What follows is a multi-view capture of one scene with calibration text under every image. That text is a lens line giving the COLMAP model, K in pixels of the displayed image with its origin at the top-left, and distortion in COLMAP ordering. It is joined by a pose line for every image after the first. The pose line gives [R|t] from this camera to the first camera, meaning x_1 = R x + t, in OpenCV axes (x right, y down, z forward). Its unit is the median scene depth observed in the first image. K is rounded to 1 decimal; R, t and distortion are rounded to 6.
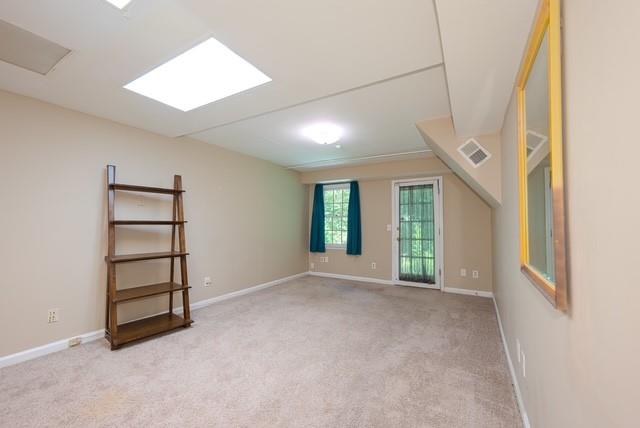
lens RADIAL K [[258.4, 0, 320.0], [0, 258.4, 214.0], [0, 0, 1]] dist [0.001585, 0.000239]
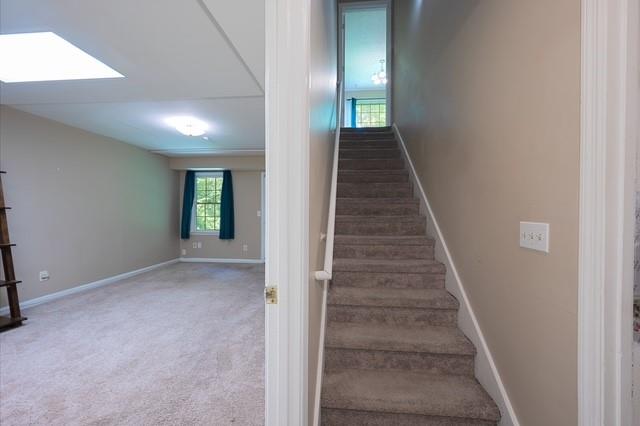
lens RADIAL K [[254.3, 0, 320.0], [0, 254.3, 213.0], [0, 0, 1]] dist [0.000129, 0.000235]
pose [[0.906117, -0.006727, 0.422973, 0.060946], [-0.013513, 0.998903, 0.044835, -0.006397], [-0.422811, -0.046341, 0.905032, -0.202825]]
